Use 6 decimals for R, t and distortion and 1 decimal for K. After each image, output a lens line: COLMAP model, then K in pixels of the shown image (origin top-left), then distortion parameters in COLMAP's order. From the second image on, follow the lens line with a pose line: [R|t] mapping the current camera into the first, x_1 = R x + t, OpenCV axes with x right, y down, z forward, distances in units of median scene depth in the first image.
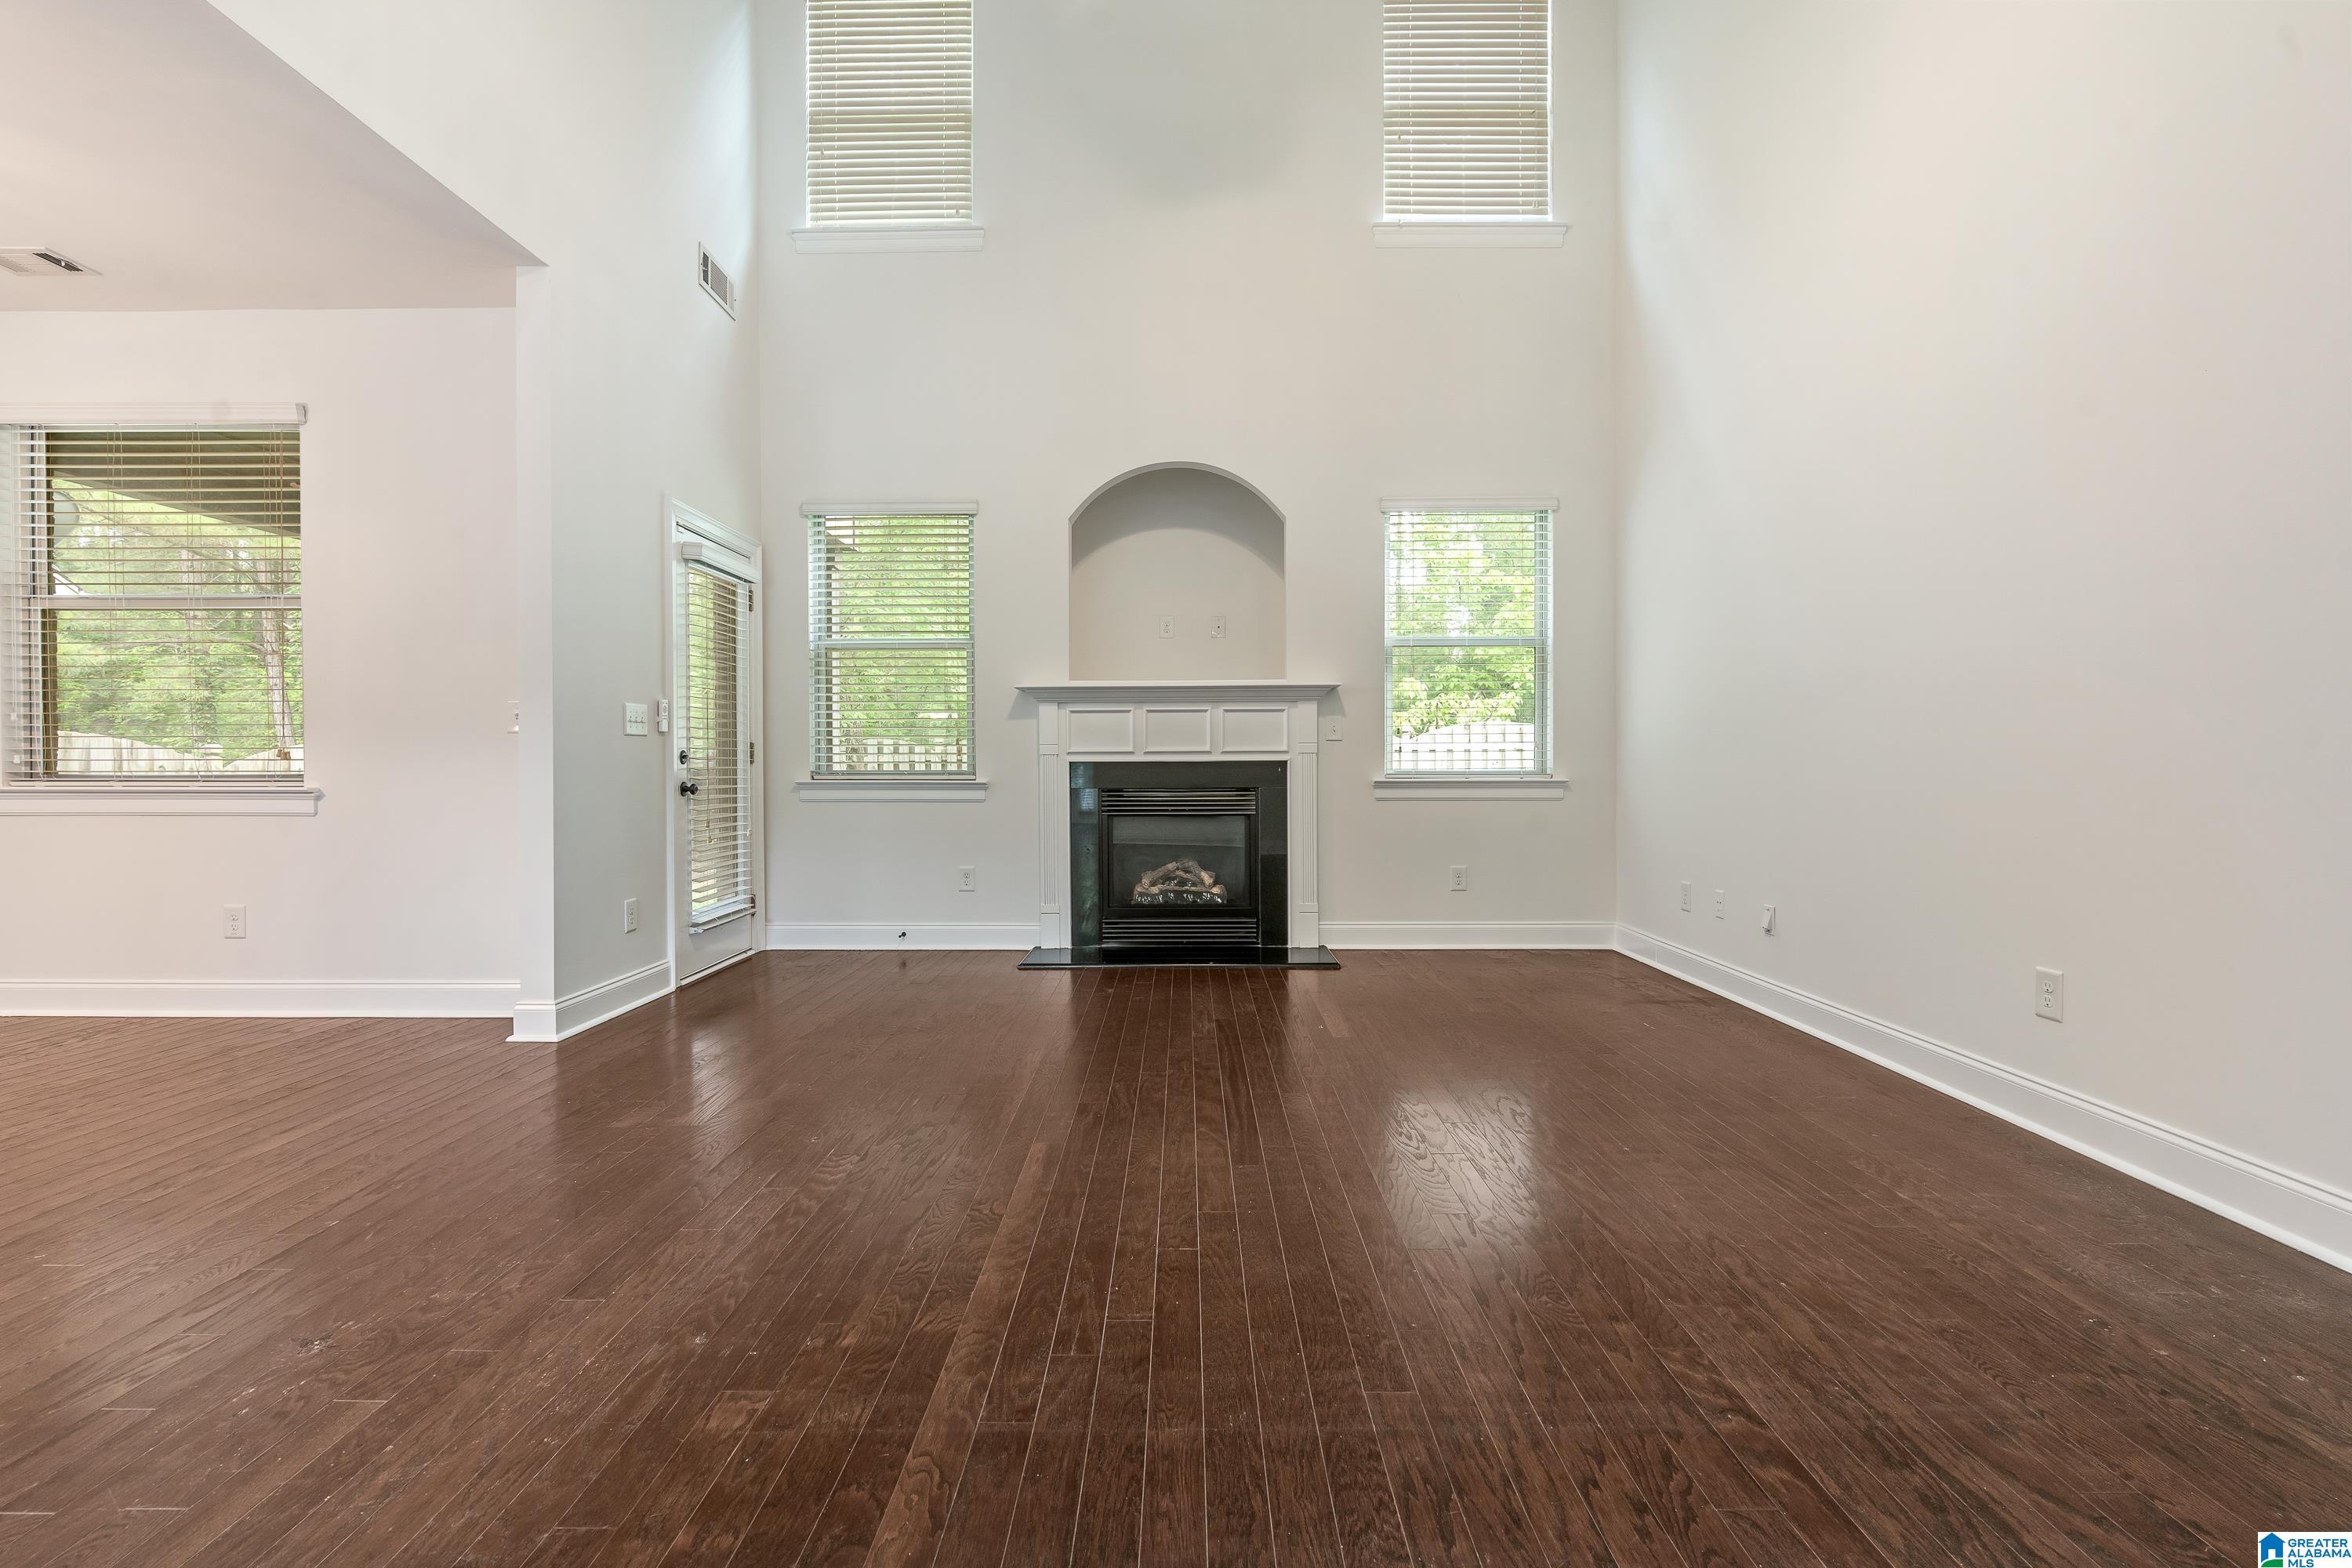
lens RADIAL K [[1066.0, 0, 1172.5], [0, 1066.0, 778.5], [0, 0, 1]] dist [-0.002553, 0.000251]
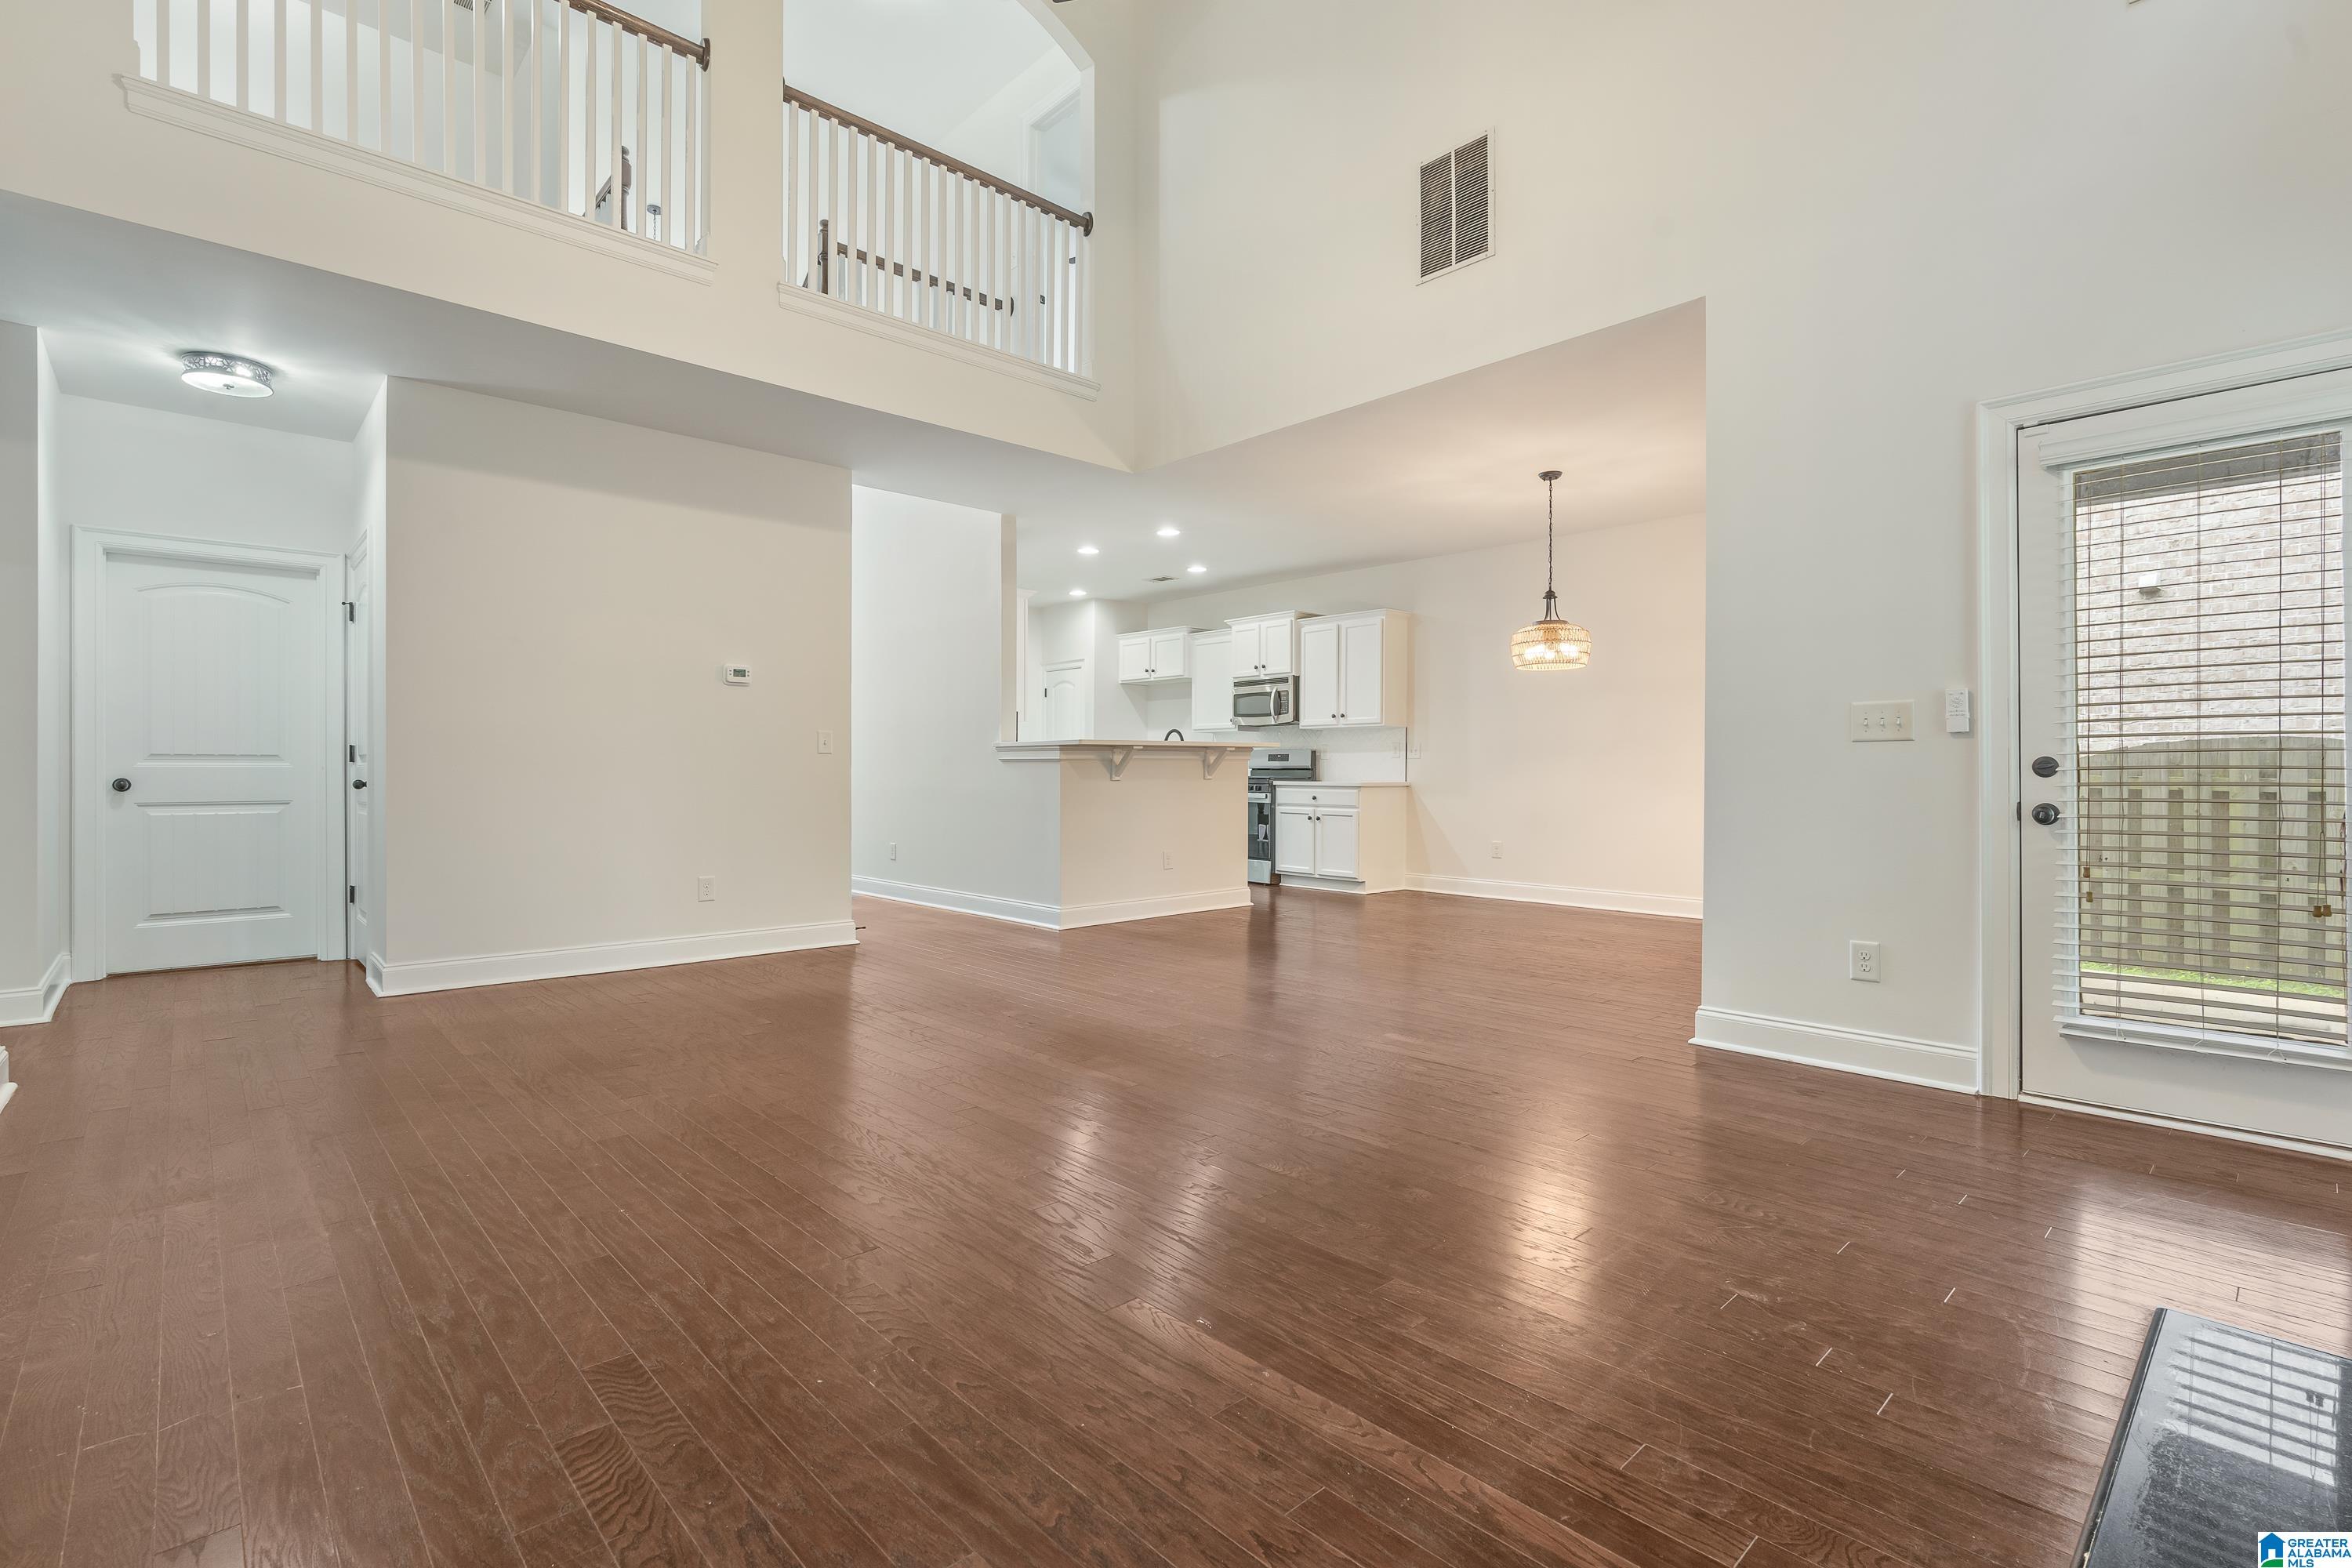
lens RADIAL K [[1077.7, 0, 1169.2], [0, 1077.7, 759.2], [0, 0, 1]] dist [-0.002679, 0.000014]
pose [[-0.726129, -0.009083, -0.687498, 0.346992], [-0.010005, 0.999946, -0.002644, -0.015007], [0.687486, 0.004959, -0.726181, 0.952275]]
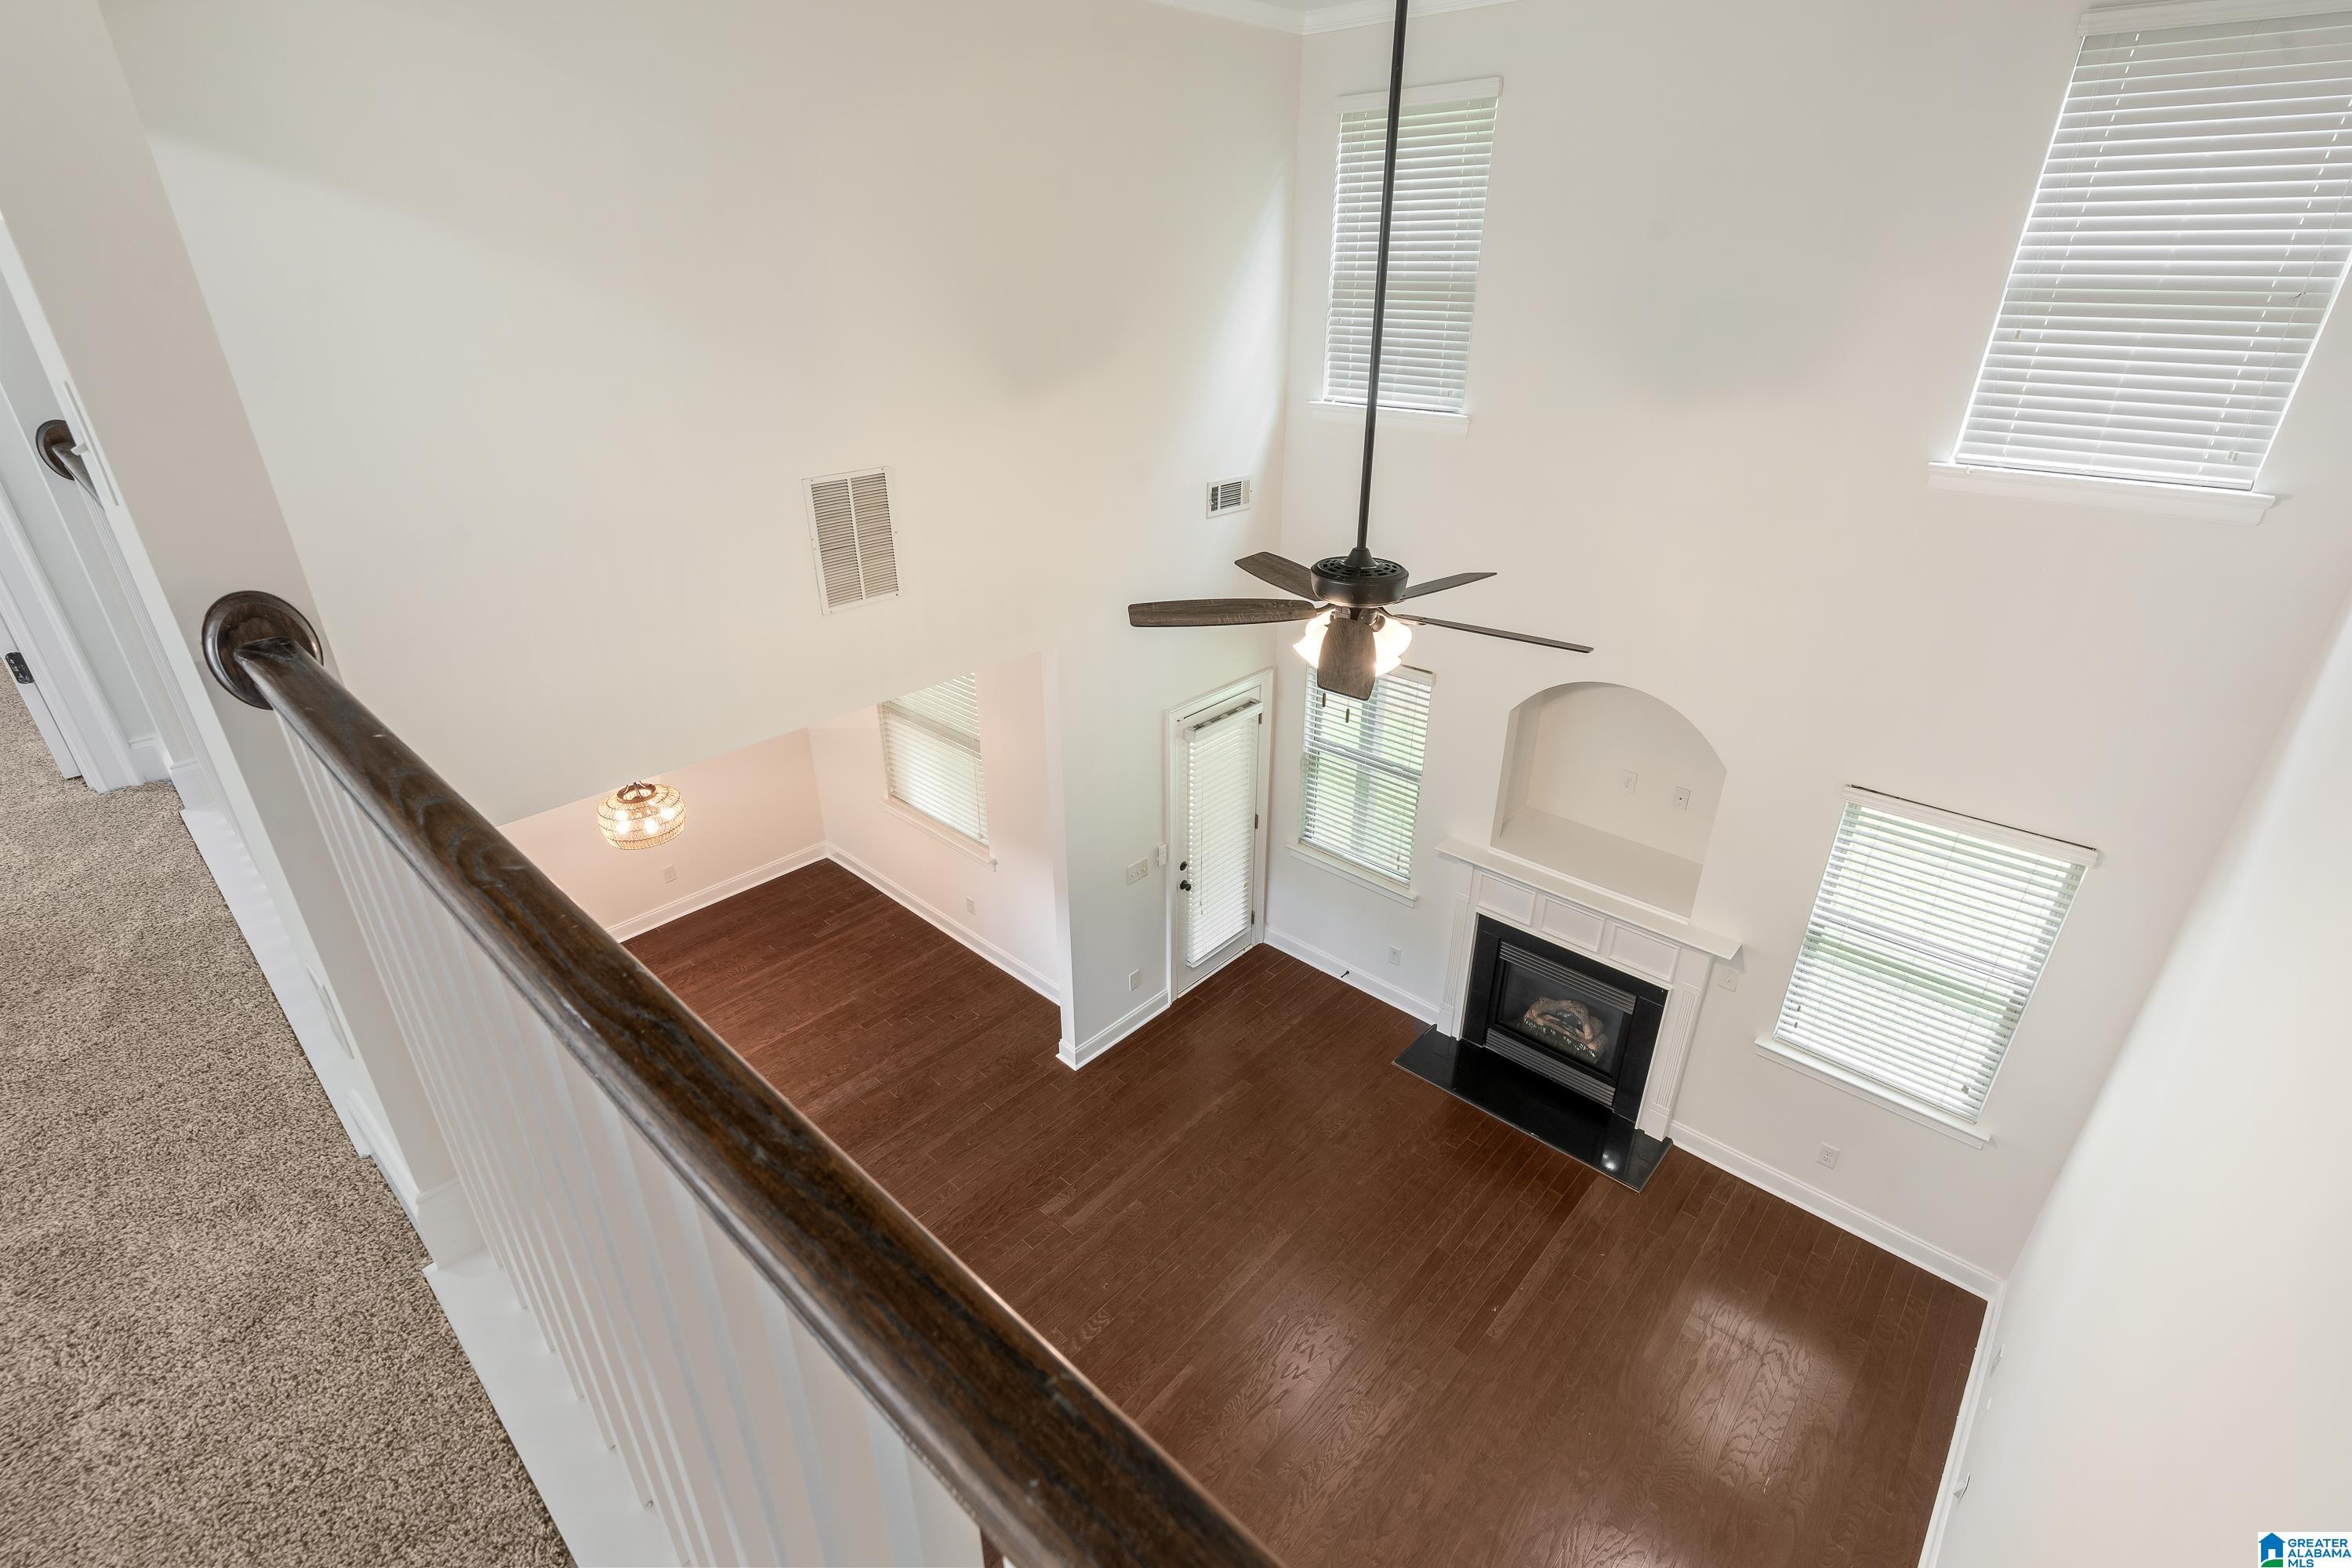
lens RADIAL K [[1066.0, 0, 1172.5], [0, 1066.0, 778.5], [0, 0, 1]] dist [-0.002553, 0.000251]
pose [[0.743843, 0.293552, -0.600437, 0.308427], [-0.007189, 0.901844, 0.432003, -0.640611], [0.668316, -0.317026, 0.672941, 0.050590]]
